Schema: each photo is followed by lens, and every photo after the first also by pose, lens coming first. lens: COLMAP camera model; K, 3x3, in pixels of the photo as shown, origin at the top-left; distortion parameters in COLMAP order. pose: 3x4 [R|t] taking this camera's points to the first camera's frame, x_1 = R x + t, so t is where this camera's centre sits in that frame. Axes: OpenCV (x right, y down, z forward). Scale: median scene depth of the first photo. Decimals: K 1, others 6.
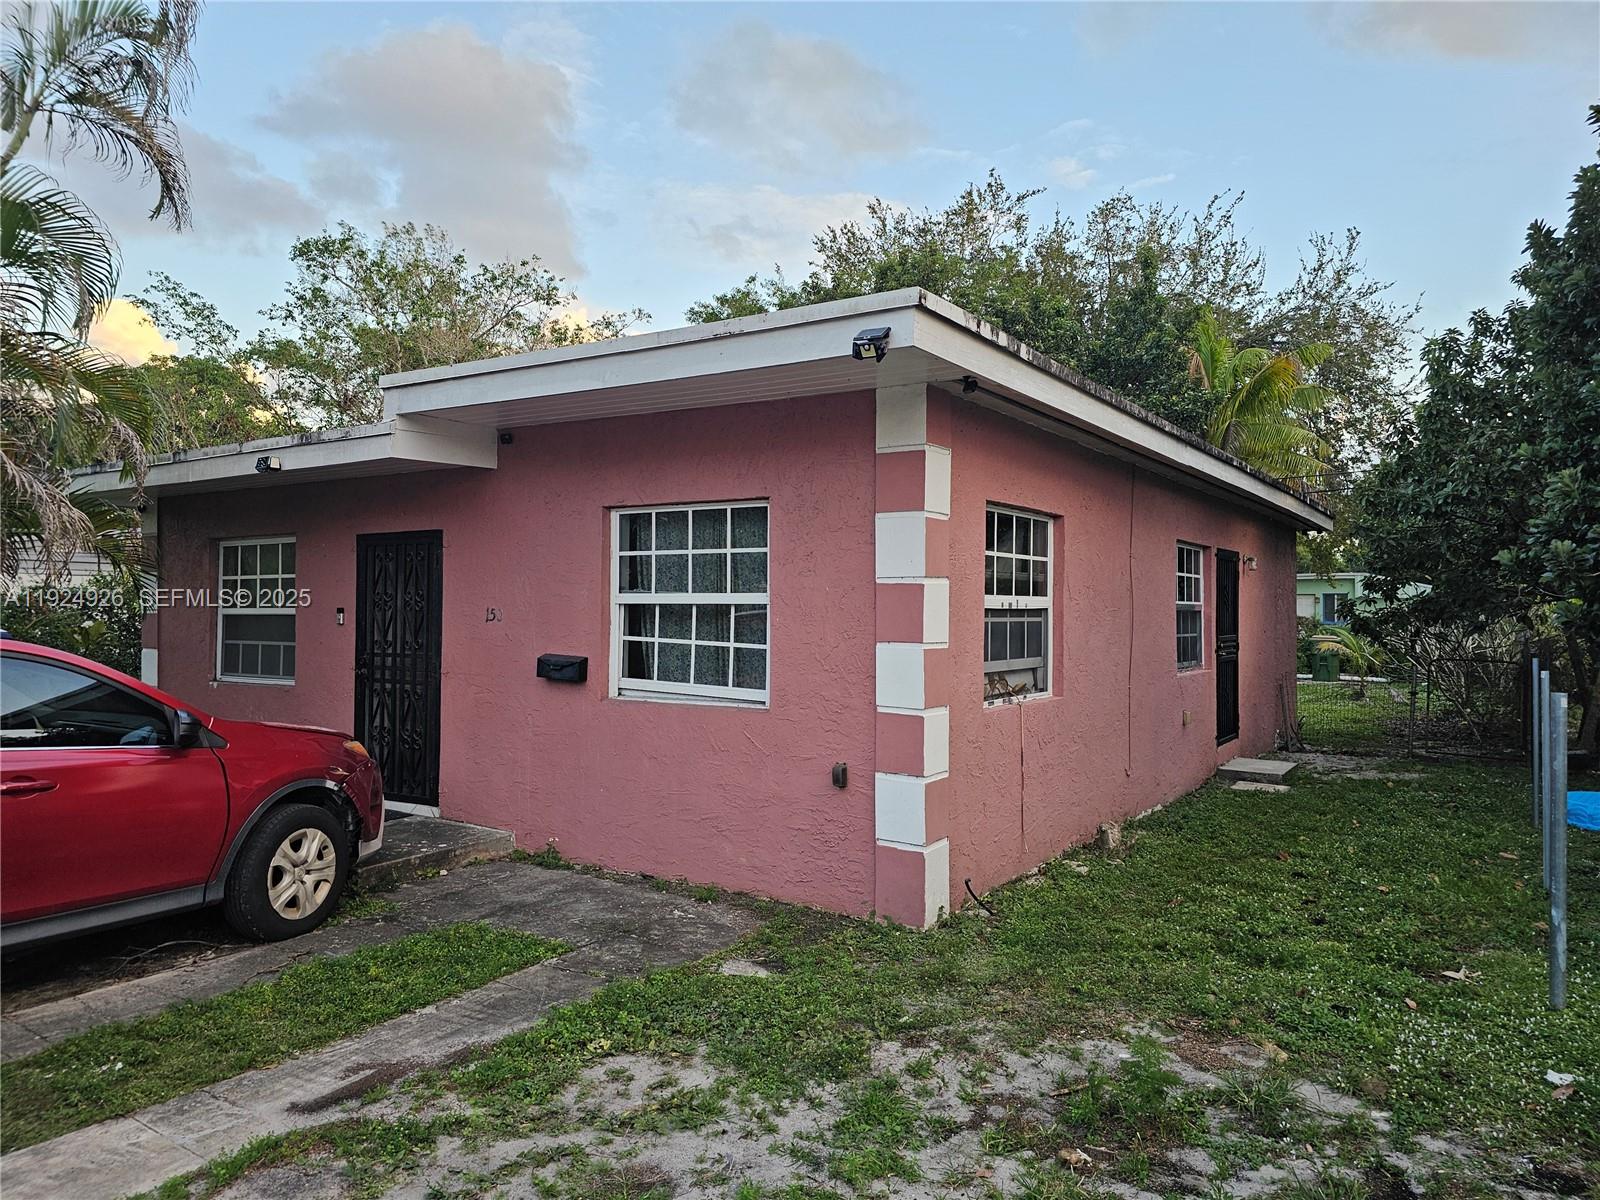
lens RADIAL K [[1112.7, 0, 801.4], [0, 1112.7, 579.2], [0, 0, 1]] dist [0.097599, -0.136986]
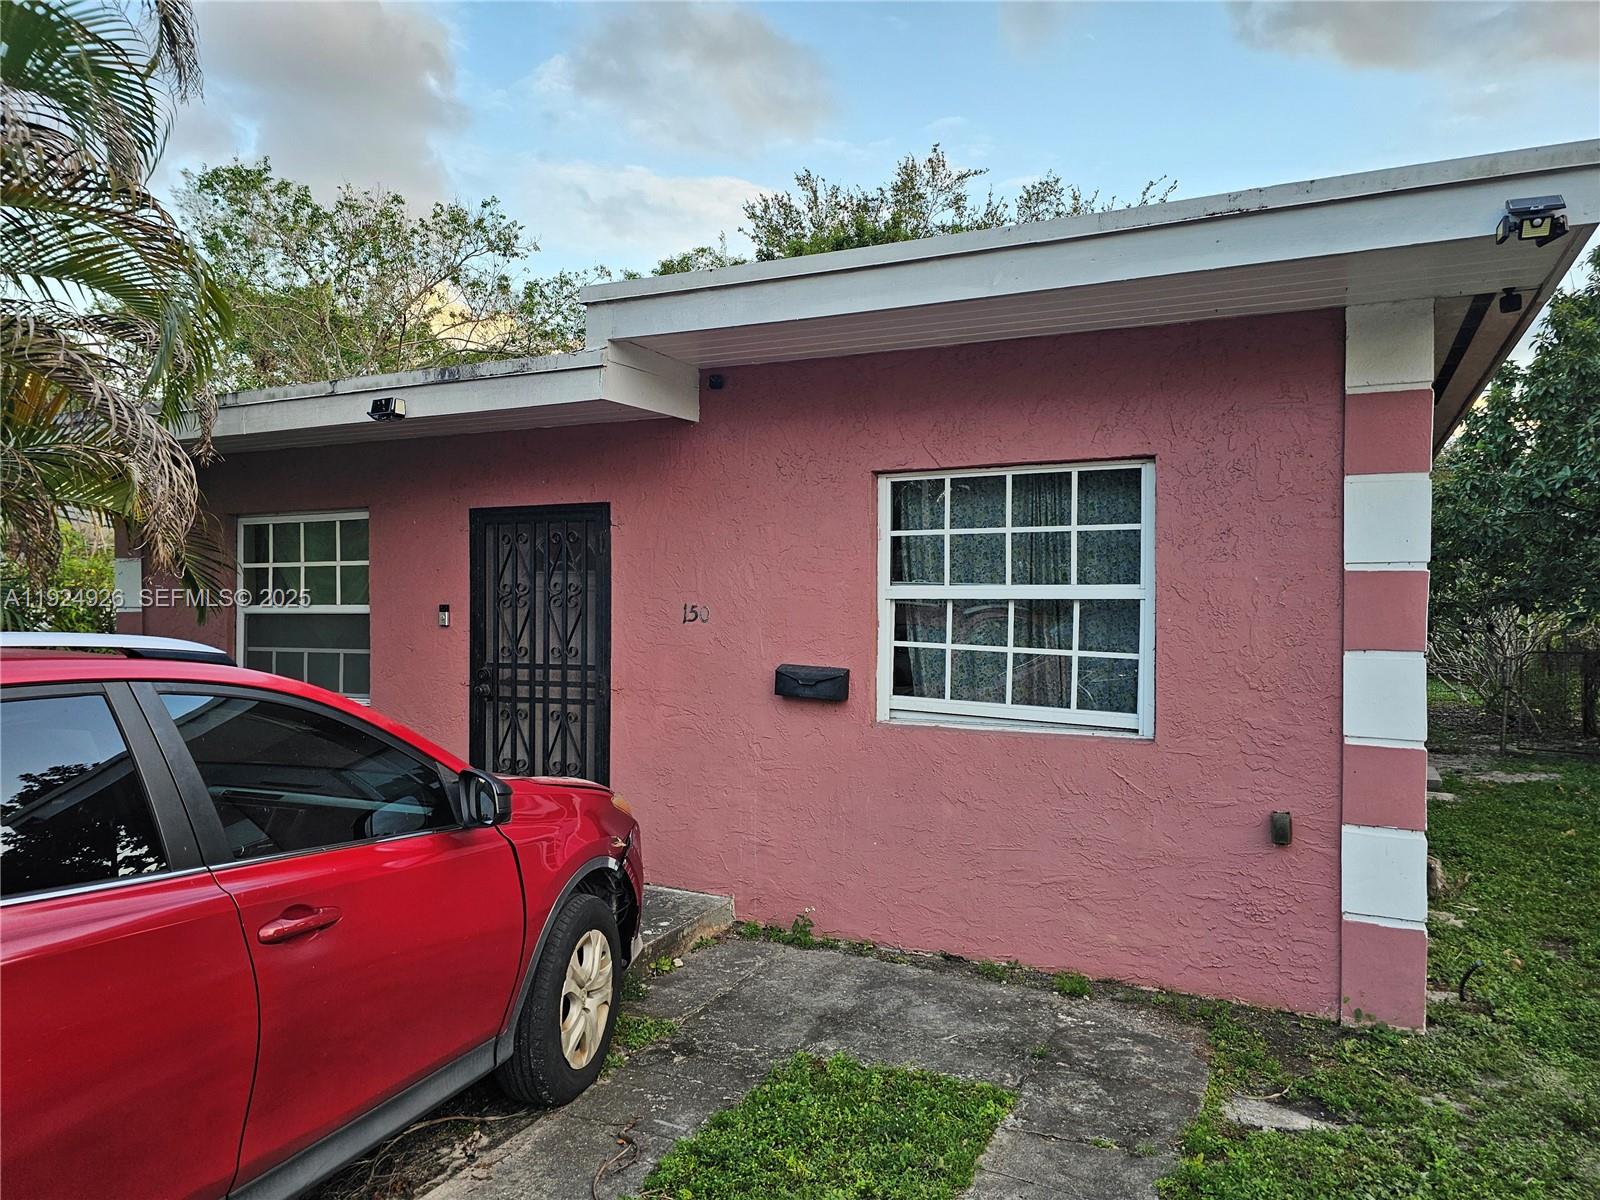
lens RADIAL K [[1102.9, 0, 800.0], [0, 1102.9, 600.0], [0, 0, 1]] dist [0.063720, -0.061629]
pose [[0.990010, -0.004320, 0.140929, -0.335847], [0.000578, 0.999647, 0.026581, 0.002769], [-0.140994, -0.026234, 0.989663, 0.267946]]
